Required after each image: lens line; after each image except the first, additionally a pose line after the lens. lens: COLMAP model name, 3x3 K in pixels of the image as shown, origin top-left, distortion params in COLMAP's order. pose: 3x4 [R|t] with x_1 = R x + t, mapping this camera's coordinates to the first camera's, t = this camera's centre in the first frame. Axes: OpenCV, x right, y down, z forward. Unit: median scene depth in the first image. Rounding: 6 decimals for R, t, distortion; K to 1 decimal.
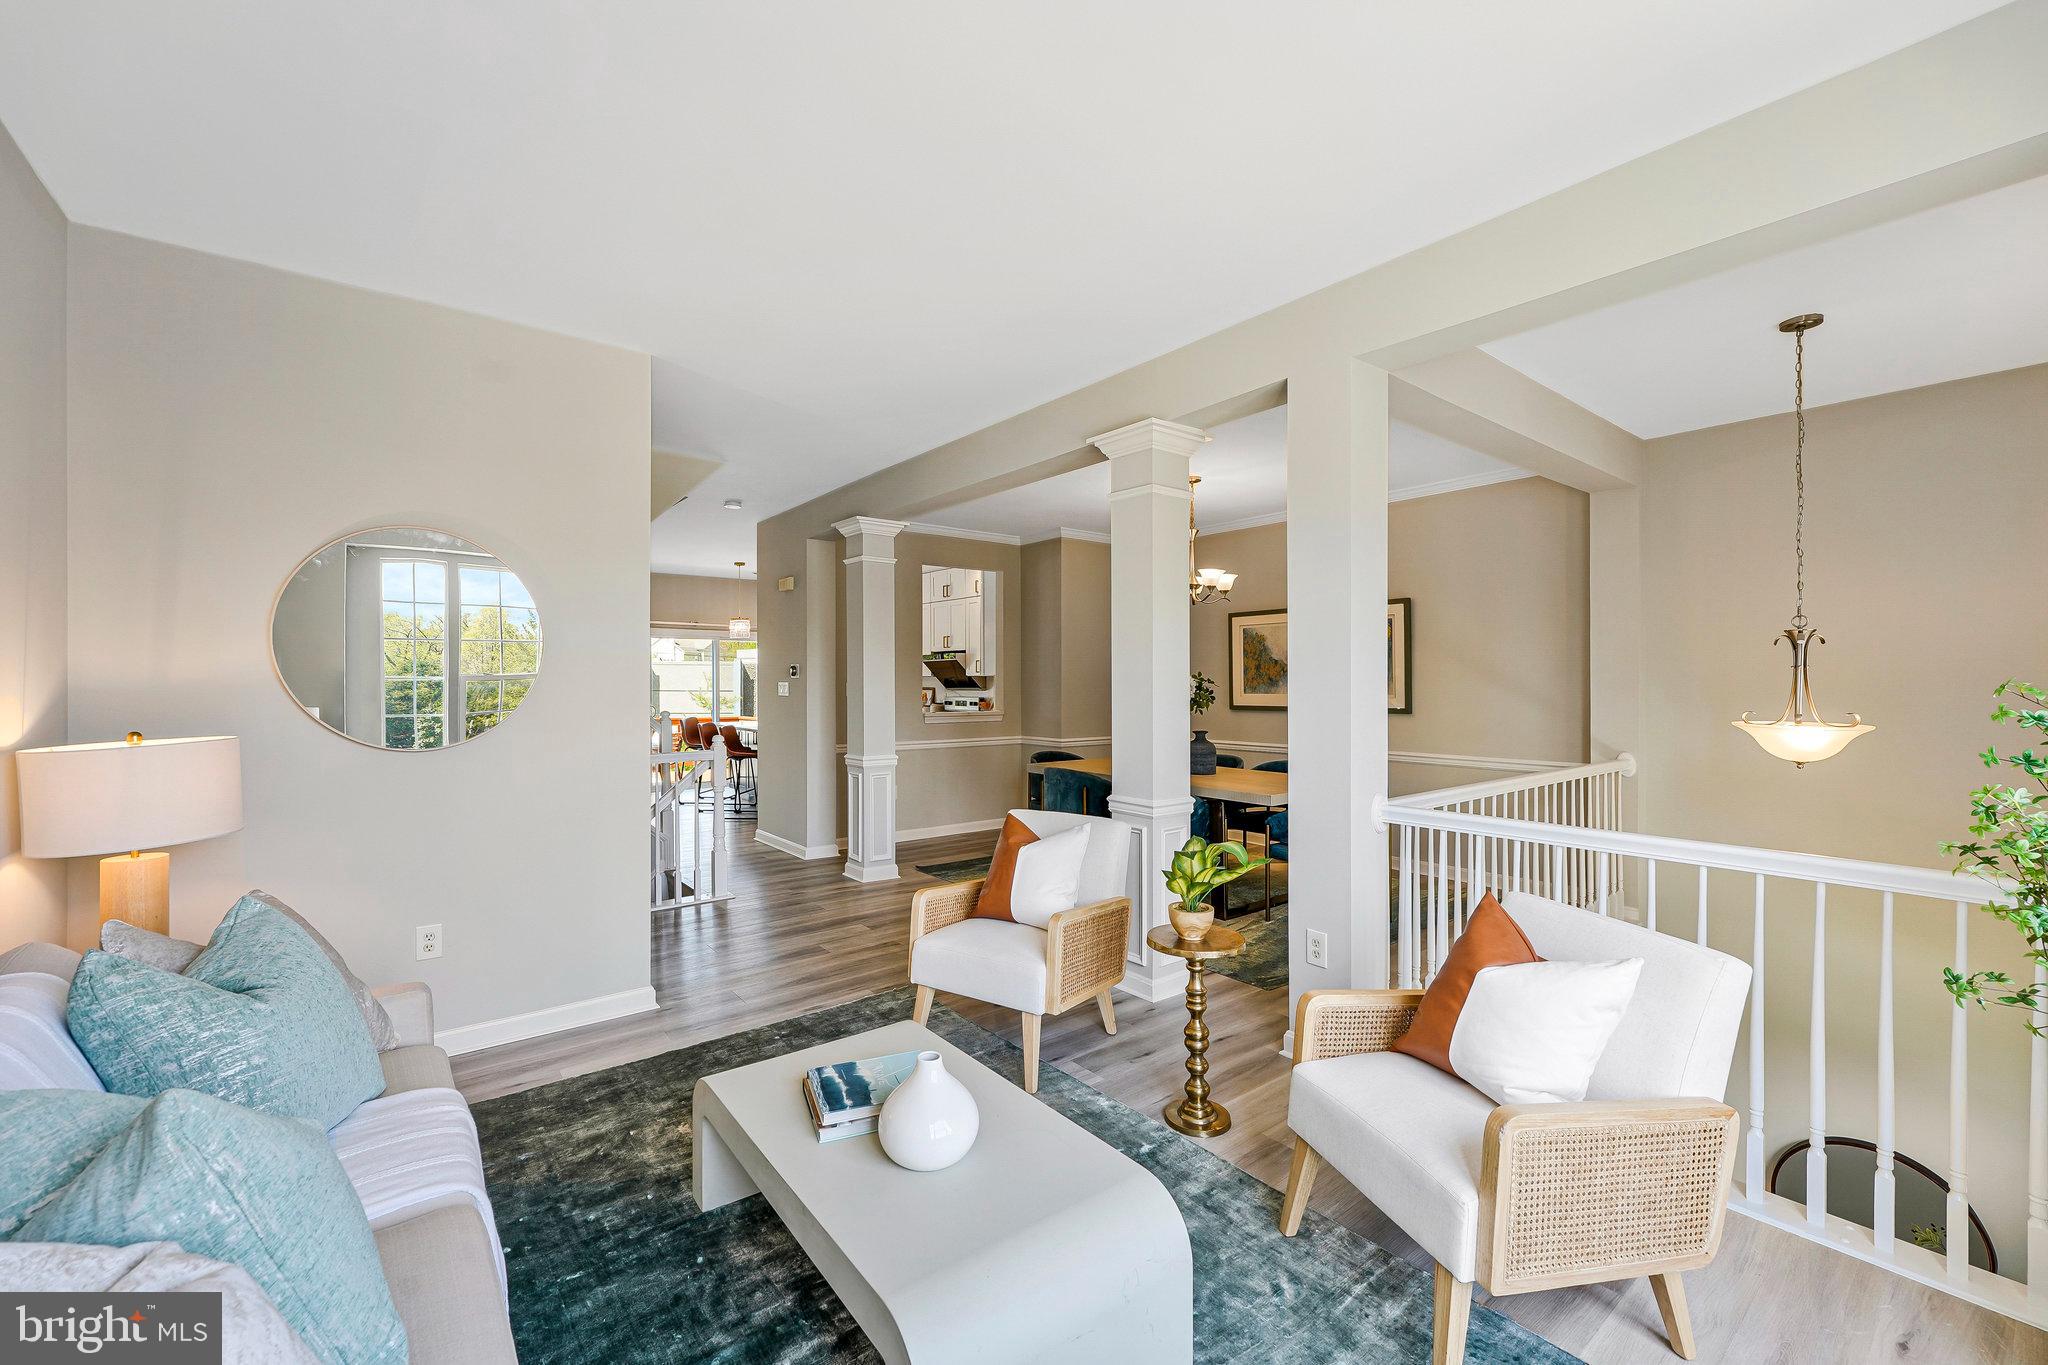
lens RADIAL K [[838.3, 0, 1026.8], [0, 838.3, 682.0], [0, 0, 1]] dist [-0.001340, 0.000294]
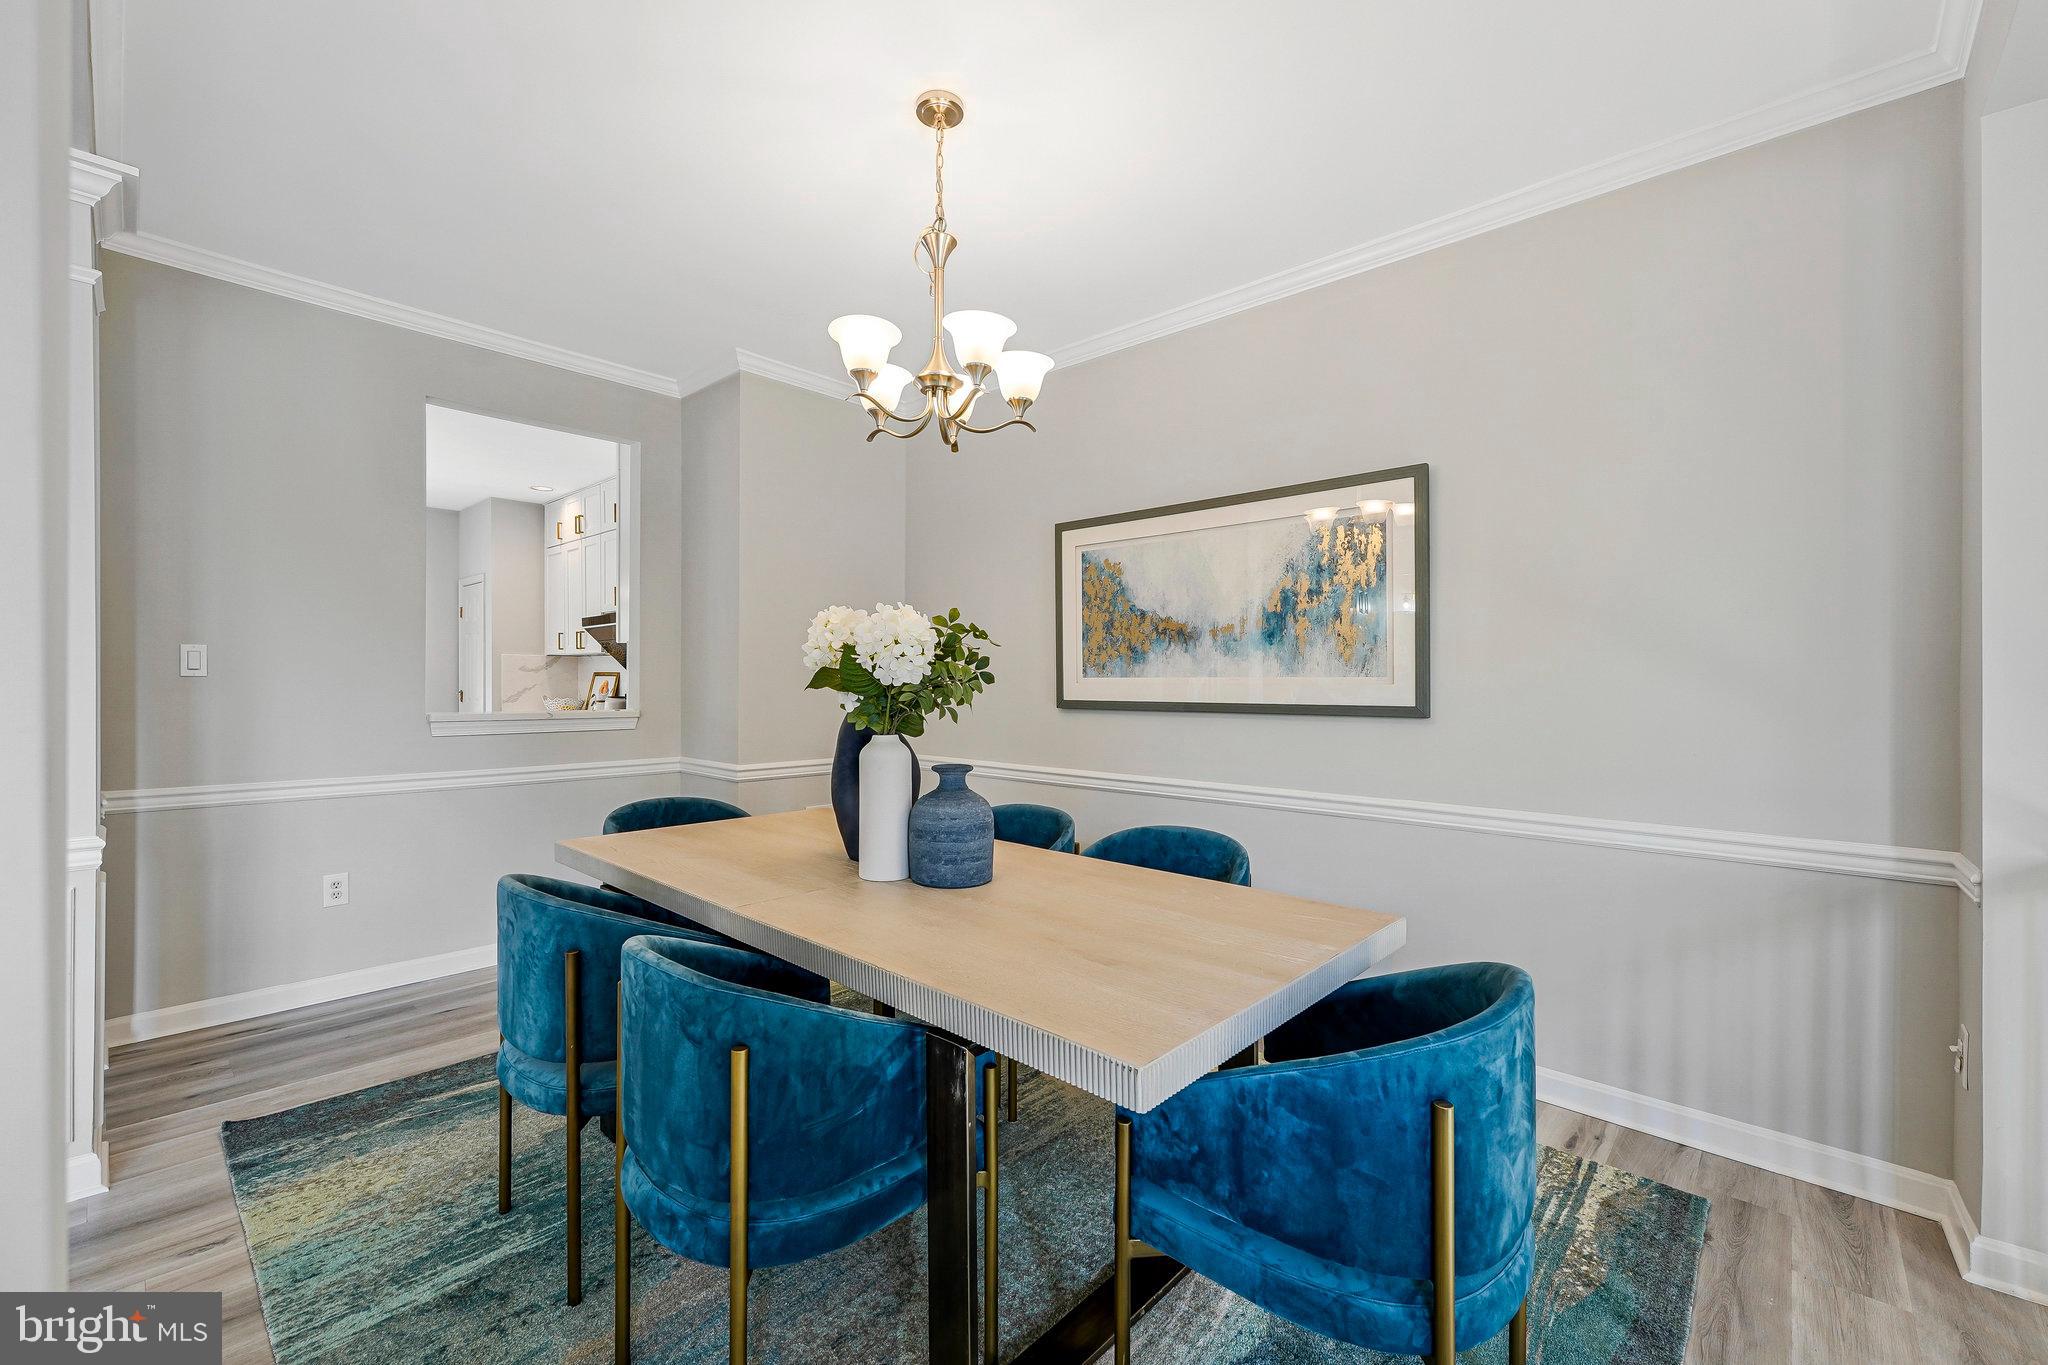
lens RADIAL K [[838.3, 0, 1026.8], [0, 838.3, 682.0], [0, 0, 1]] dist [-0.001340, 0.000294]
pose [[0.987162, 0.004364, 0.159665, 0.141973], [-0.005054, 0.999980, 0.003911, 0.015502], [-0.159644, -0.004667, 0.987164, 0.492269]]
